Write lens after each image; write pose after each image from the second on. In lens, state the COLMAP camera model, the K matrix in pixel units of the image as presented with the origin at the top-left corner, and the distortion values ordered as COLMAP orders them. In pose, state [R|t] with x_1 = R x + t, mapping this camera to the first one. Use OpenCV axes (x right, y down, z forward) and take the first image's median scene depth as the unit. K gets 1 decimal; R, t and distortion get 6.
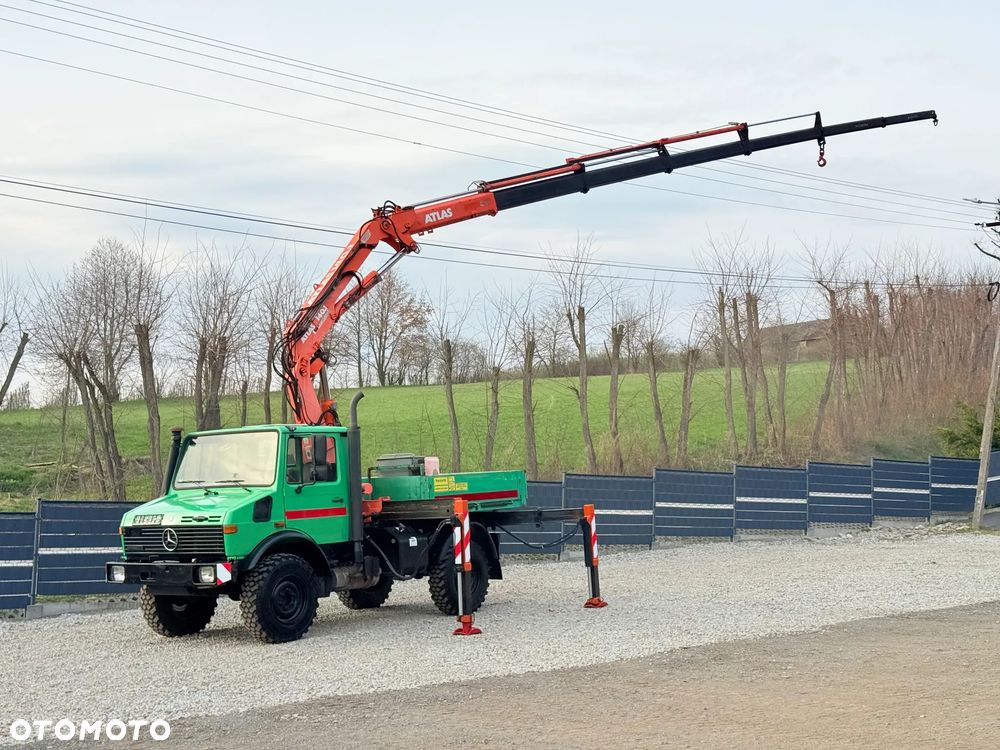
lens RADIAL K [[1385.4, 0, 500.7], [0, 1385.4, 374.5], [0, 0, 1]] dist [0.139678, 0.000000]
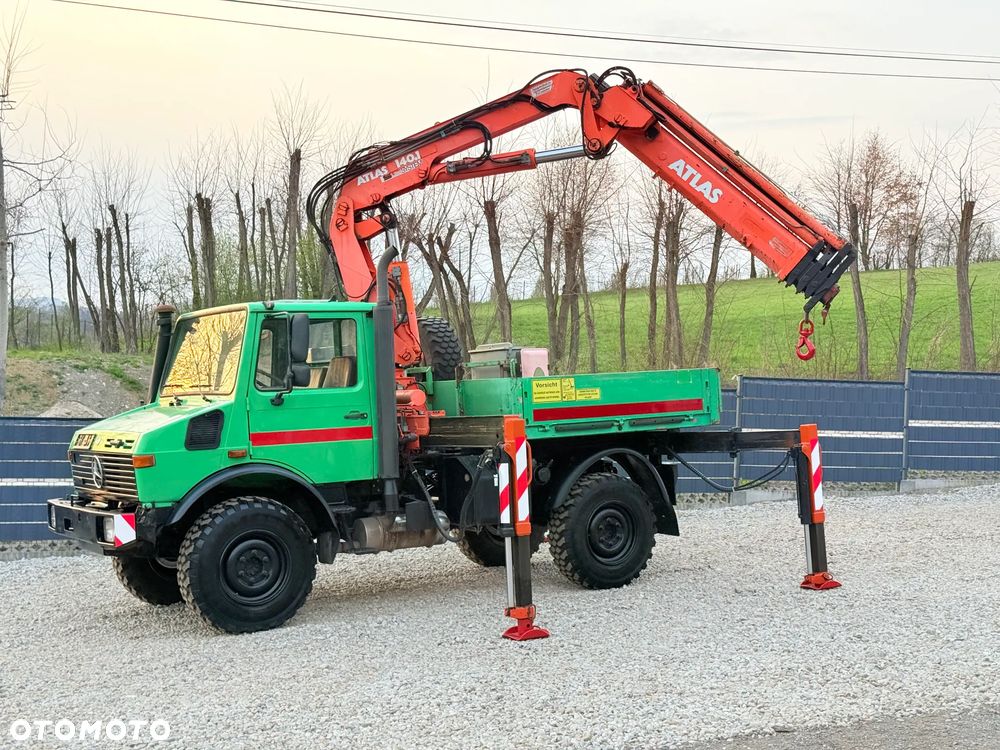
lens RADIAL K [[1385.4, 0, 510.0], [0, 1385.4, 385.0], [0, 0, 1]] dist [0.139678, 0.000000]
pose [[0.934571, 0.003248, -0.355761, 0.166024], [0.026917, 0.996447, 0.079807, 0.024504], [0.354756, -0.084161, 0.931163, 0.391289]]
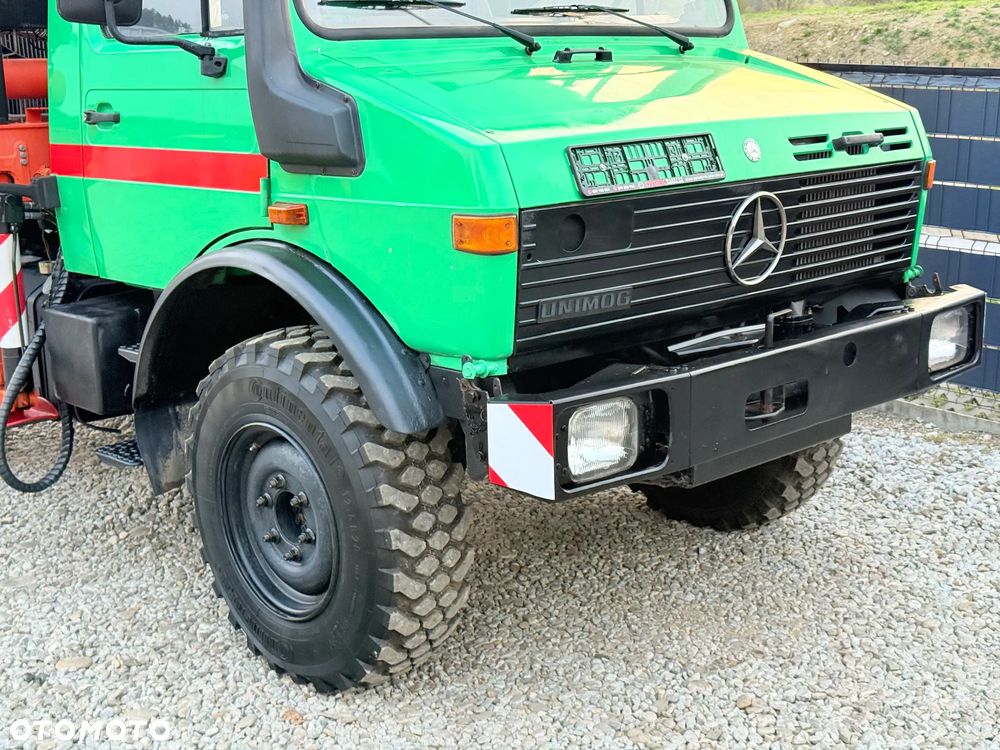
lens RADIAL K [[1385.4, 0, 509.2], [0, 1385.4, 372.5], [0, 0, 1]] dist [0.139678, 0.000000]
pose [[0.147429, -0.174159, 0.973619, -0.417939], [-0.043730, 0.982265, 0.182327, 0.087110], [-0.988105, -0.069456, 0.137199, 0.885269]]
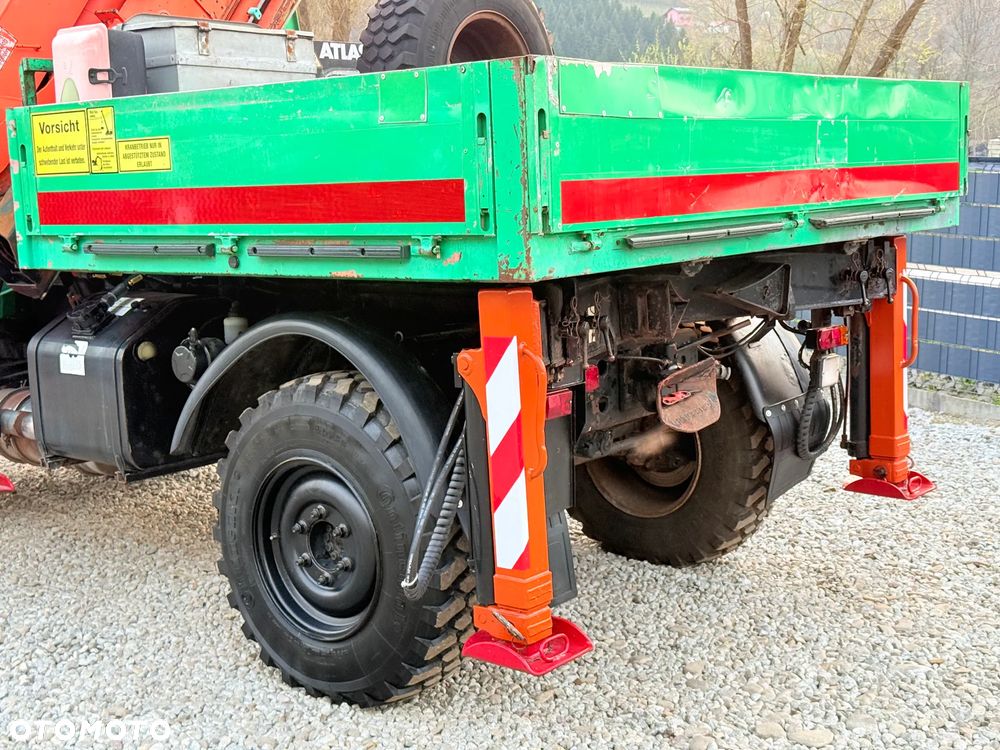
lens RADIAL K [[1385.4, 0, 505.6], [0, 1385.4, 374.5], [0, 0, 1]] dist [0.139678, 0.000000]
pose [[-0.041477, 0.184236, -0.982006, 0.194329], [0.094194, 0.979196, 0.179730, 0.080448], [0.994689, -0.085045, -0.057968, 1.067820]]
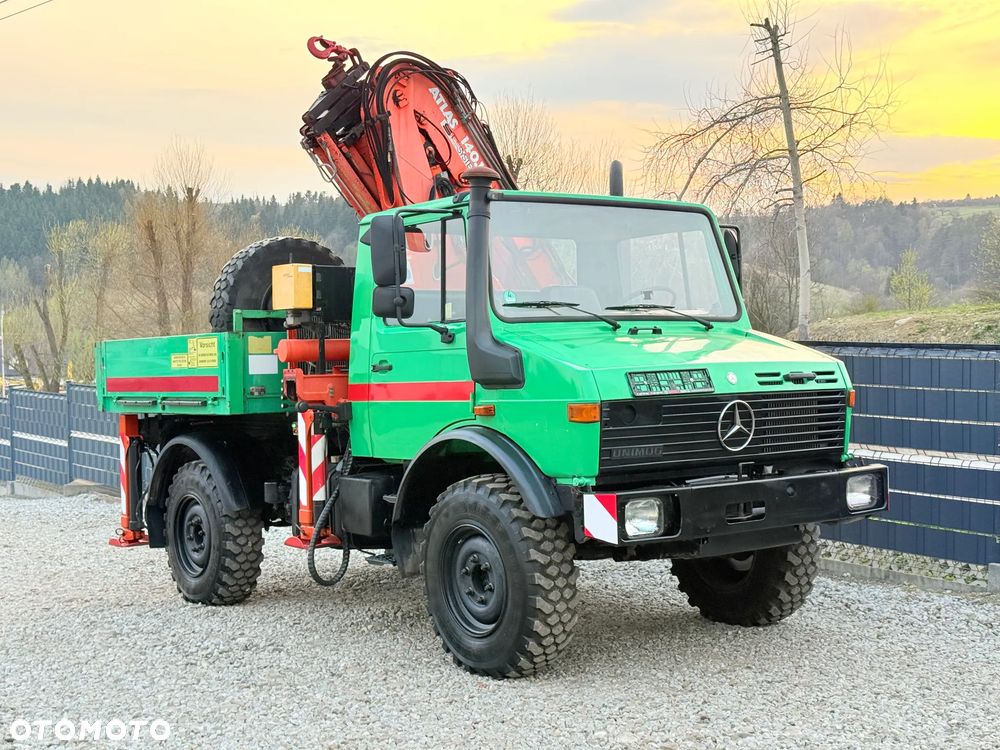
lens RADIAL K [[1385.4, 0, 503.7], [0, 1385.4, 379.3], [0, 0, 1]] dist [0.139678, 0.000000]
pose [[0.254950, 0.026690, 0.966586, -0.590439], [-0.042092, 0.998978, -0.016482, 0.100026], [-0.966038, -0.036484, 0.255813, 0.843510]]
